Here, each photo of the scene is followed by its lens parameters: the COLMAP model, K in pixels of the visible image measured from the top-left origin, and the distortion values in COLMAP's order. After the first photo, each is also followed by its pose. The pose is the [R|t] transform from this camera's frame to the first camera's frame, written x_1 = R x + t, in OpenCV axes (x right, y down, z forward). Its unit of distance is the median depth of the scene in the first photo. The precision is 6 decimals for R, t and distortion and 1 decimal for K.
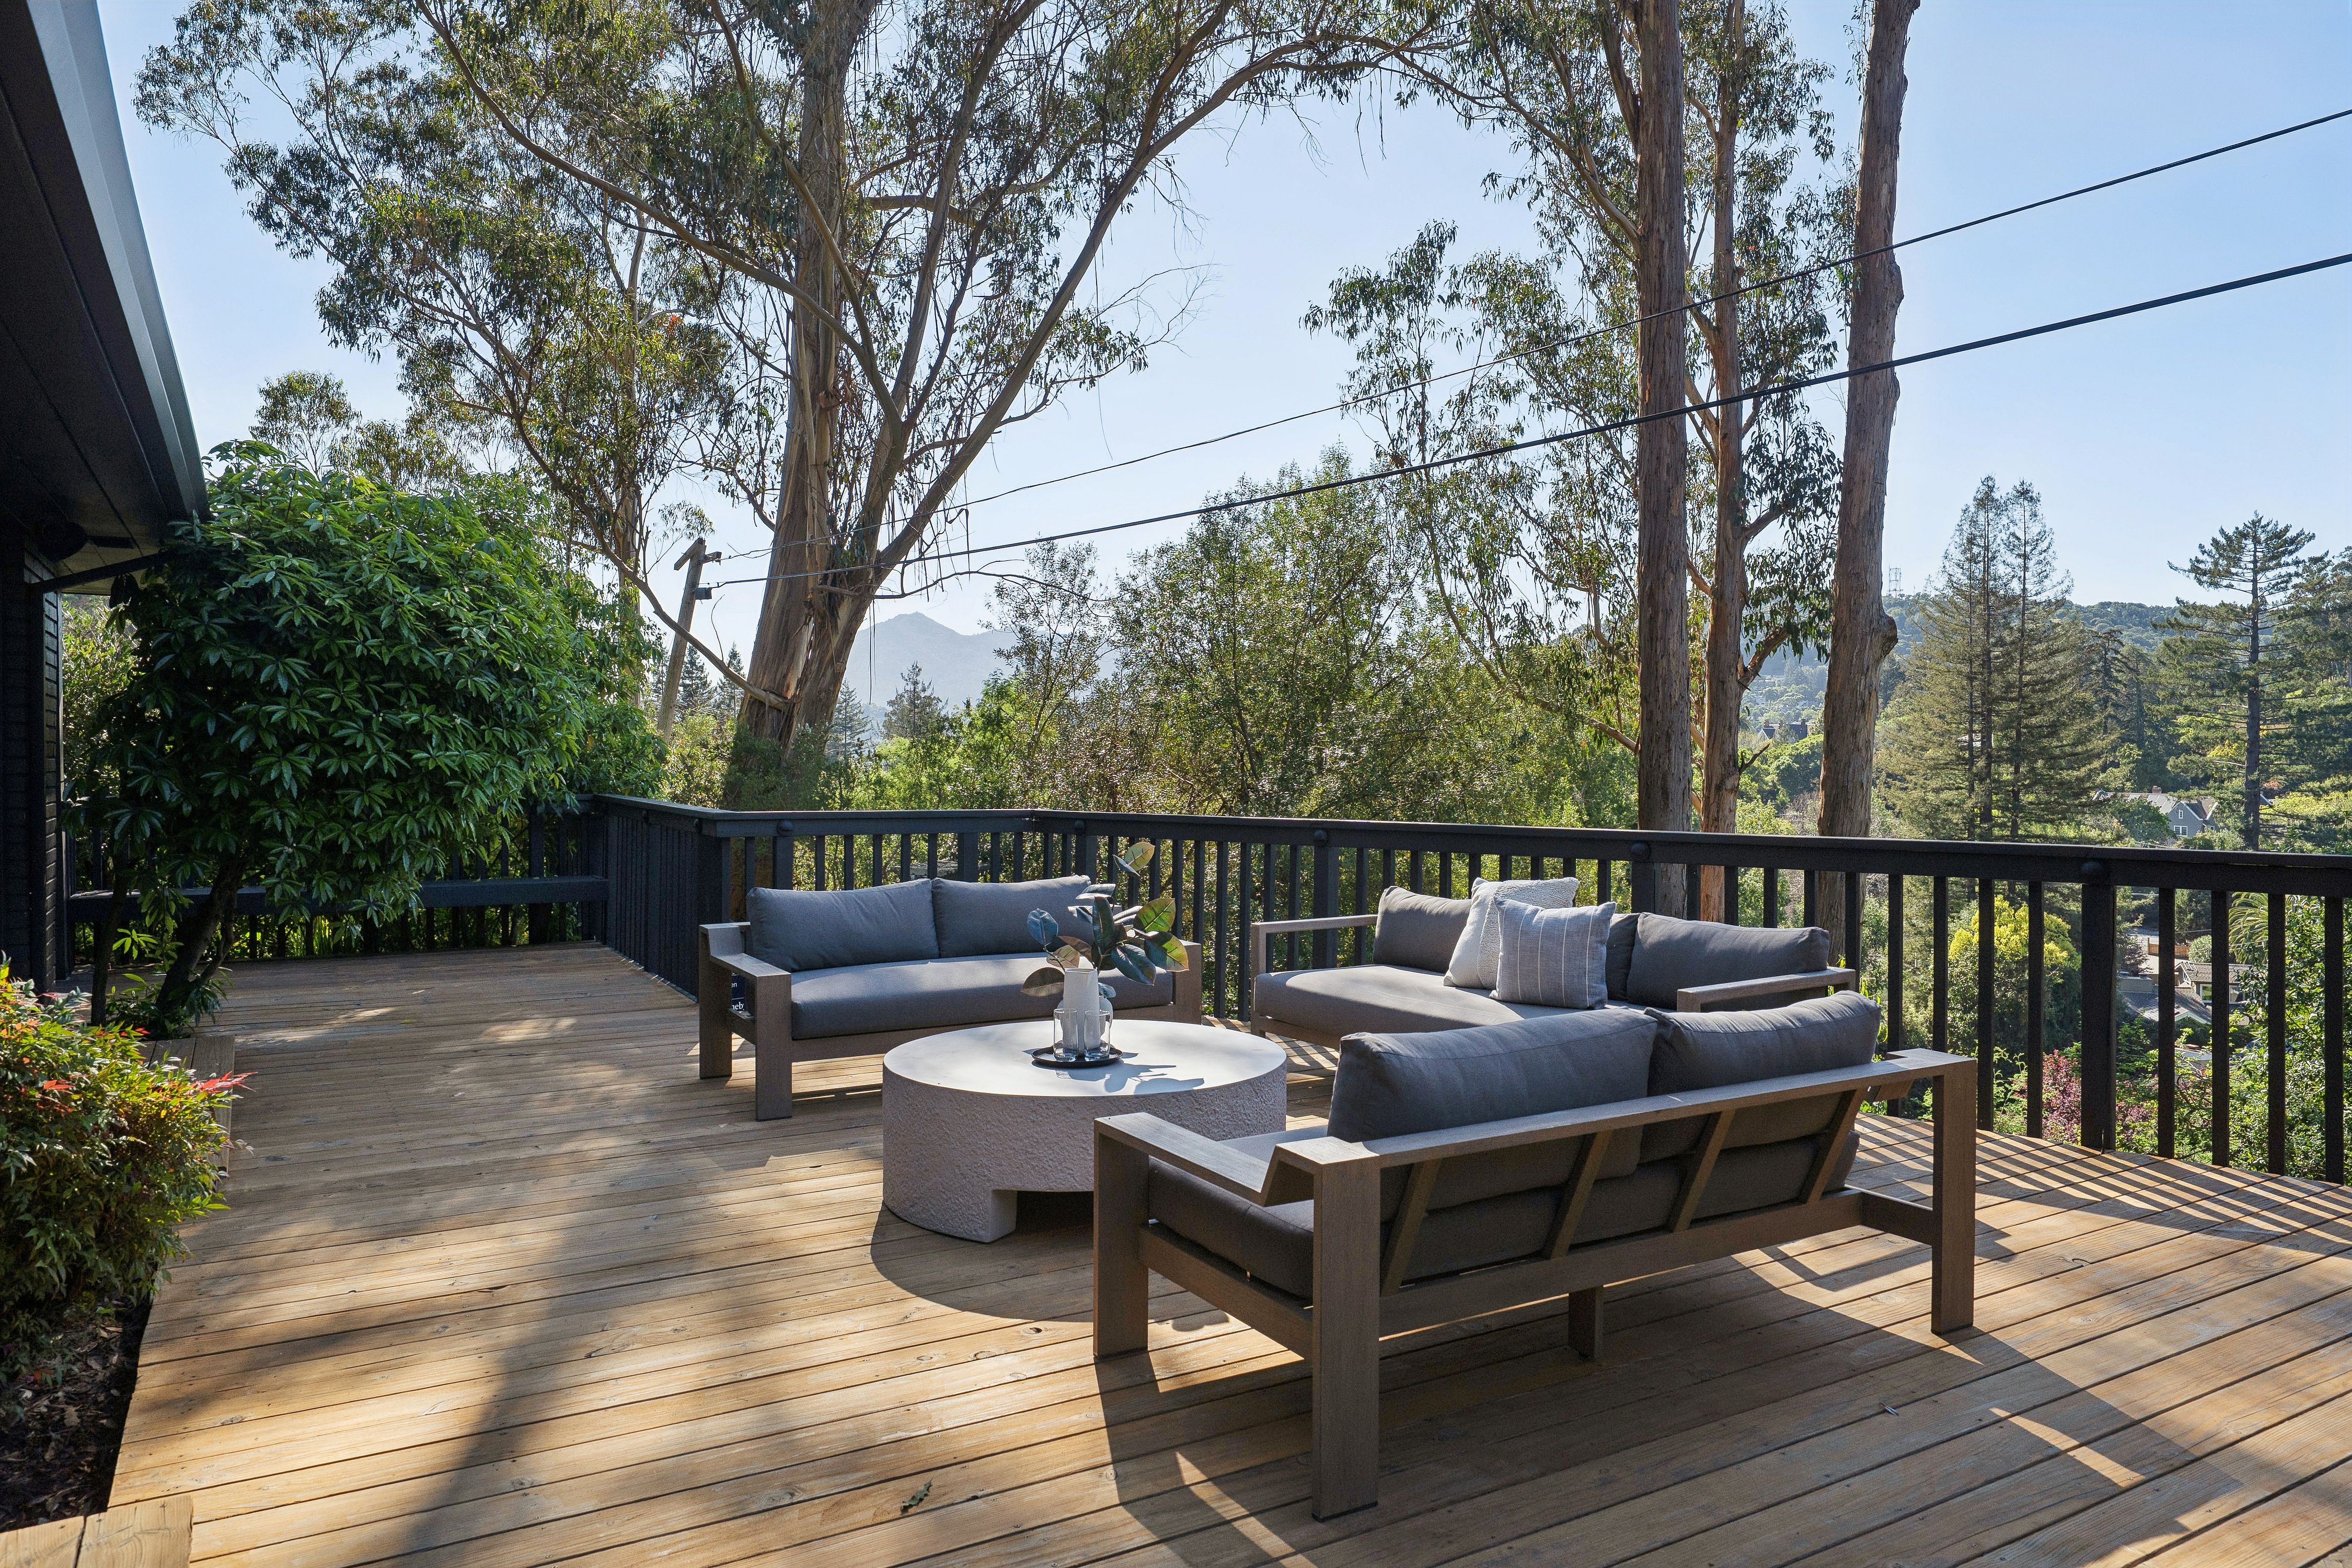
lens RADIAL K [[1548.8, 0, 1176.0], [0, 1548.8, 784.0], [0, 0, 1]] dist [0.004874, 0.001526]
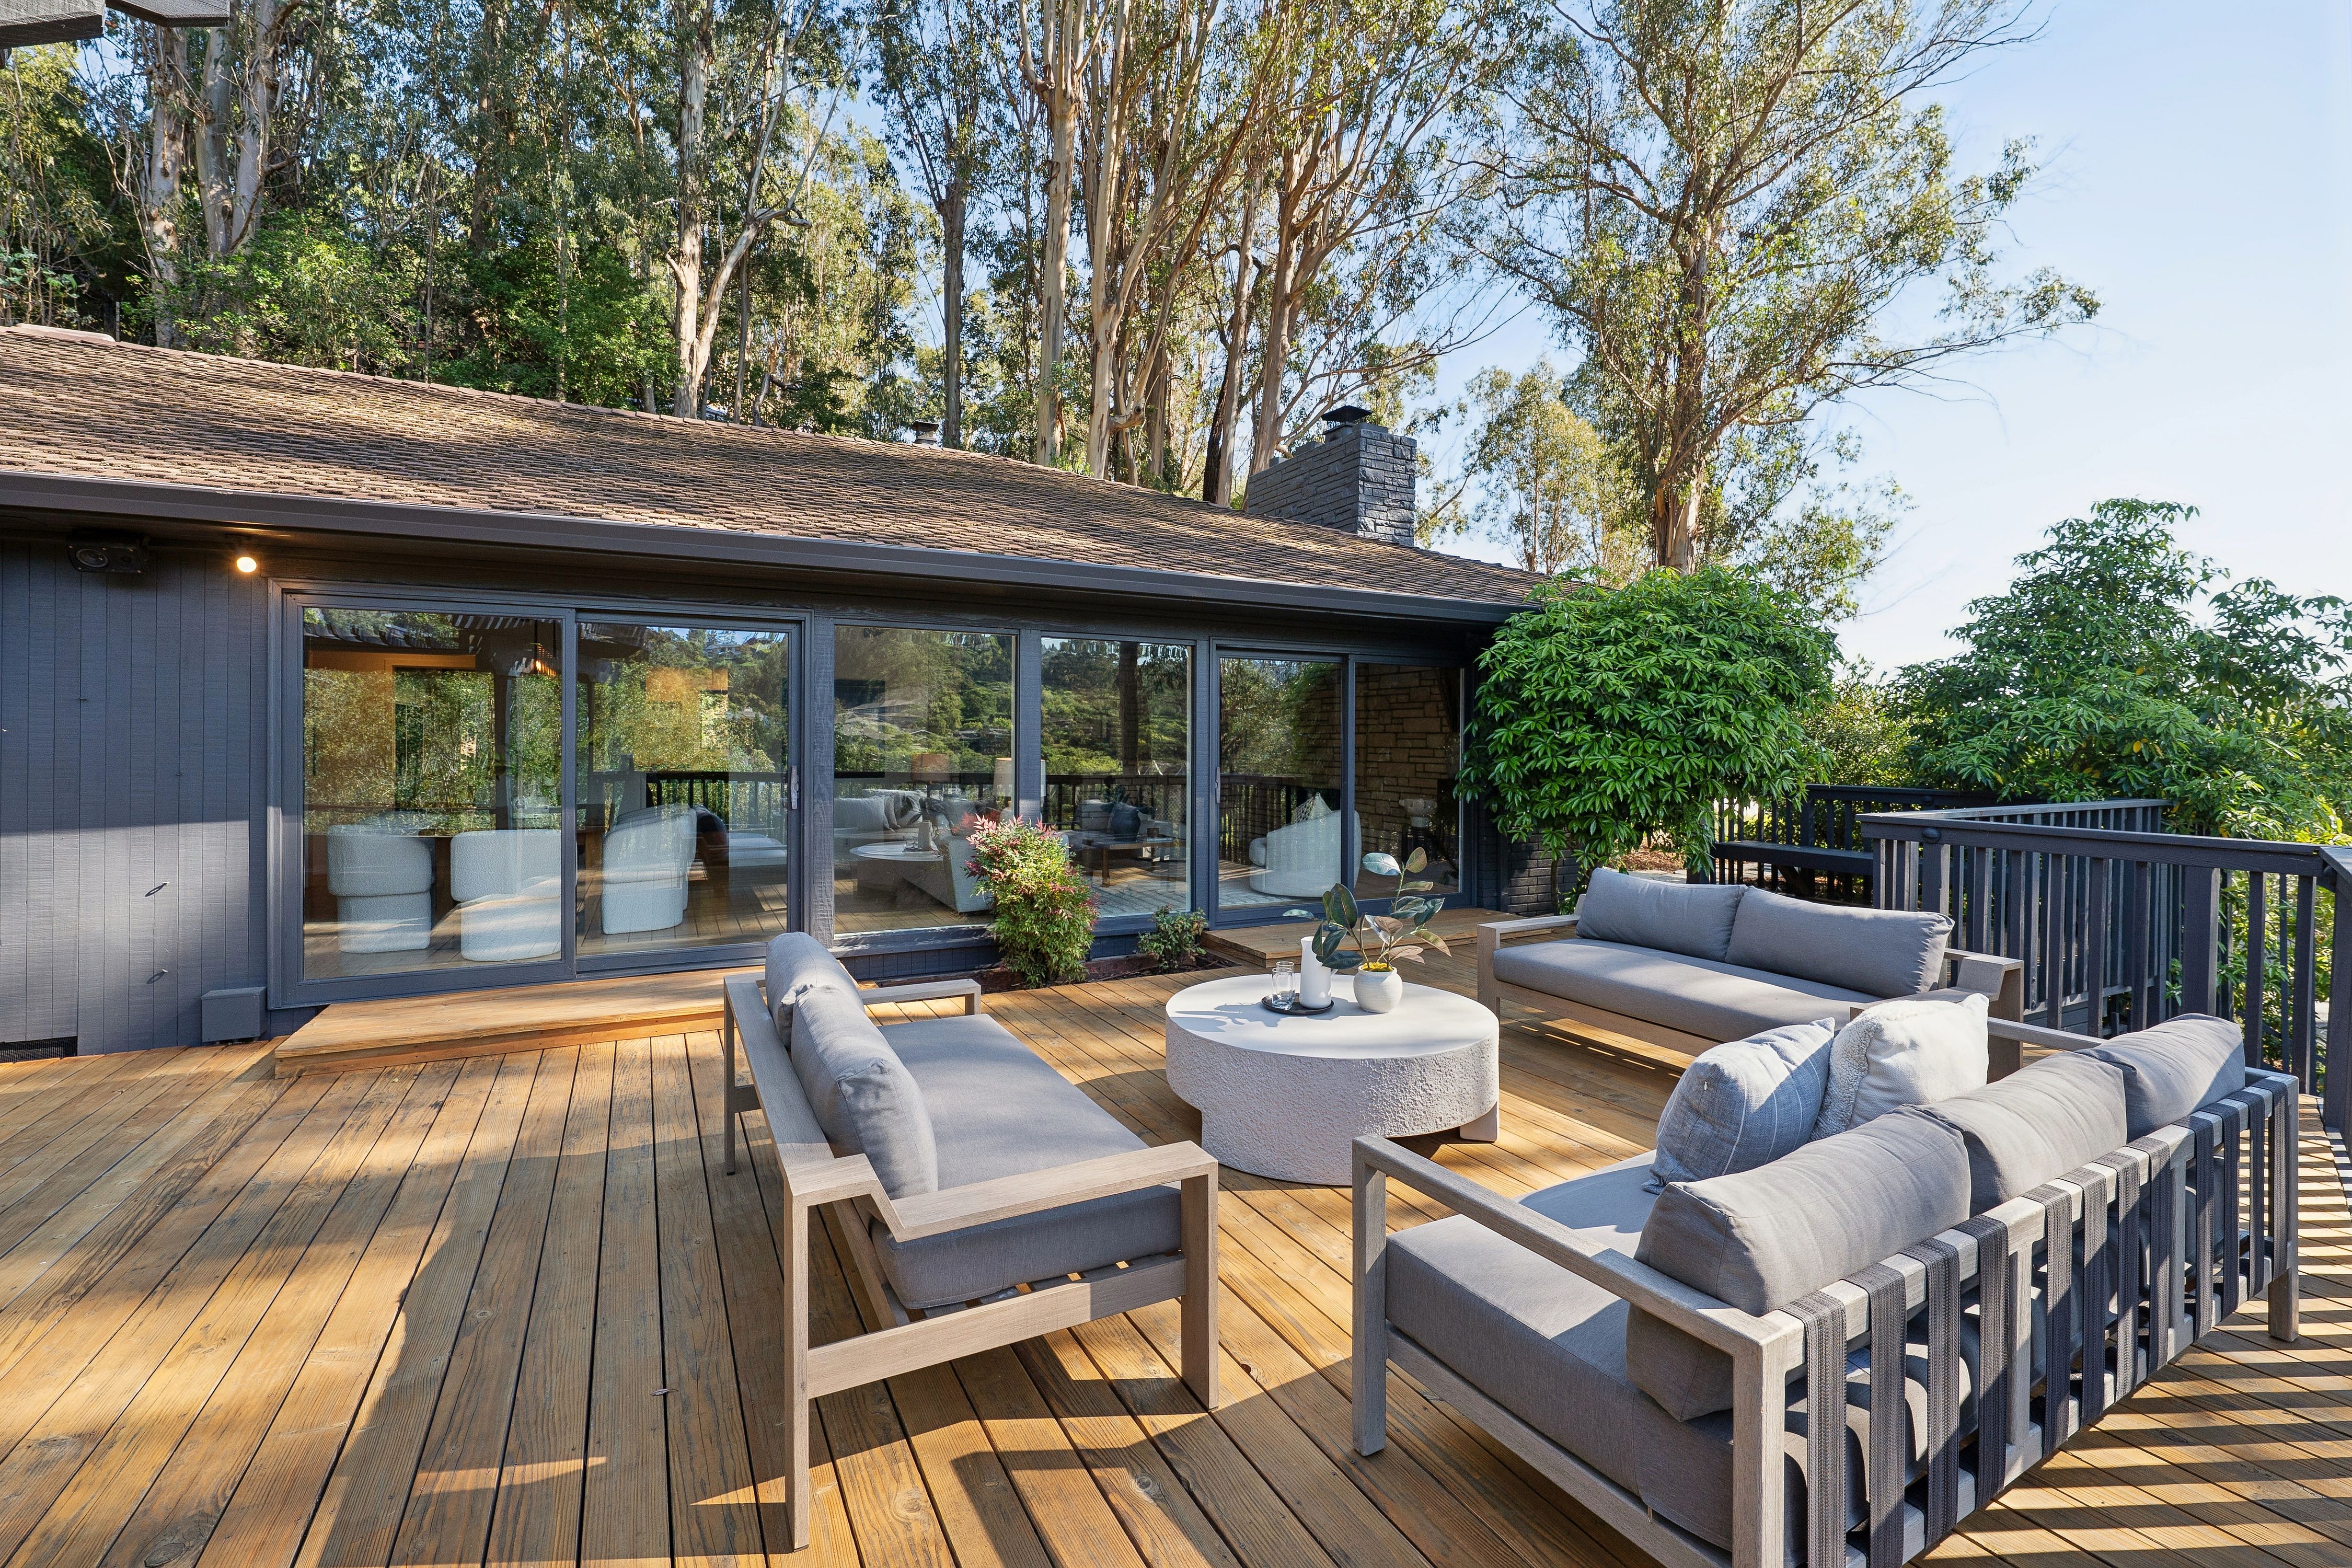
lens RADIAL K [[1027.2, 0, 1175.9], [0, 1027.2, 754.6], [0, 0, 1]] dist [0.001169, 0.000091]
pose [[-0.061191, 0.008968, -0.998086, 0.919039], [-0.021588, 0.999714, 0.010307, -0.042088], [0.997893, 0.022177, -0.060980, 1.111024]]
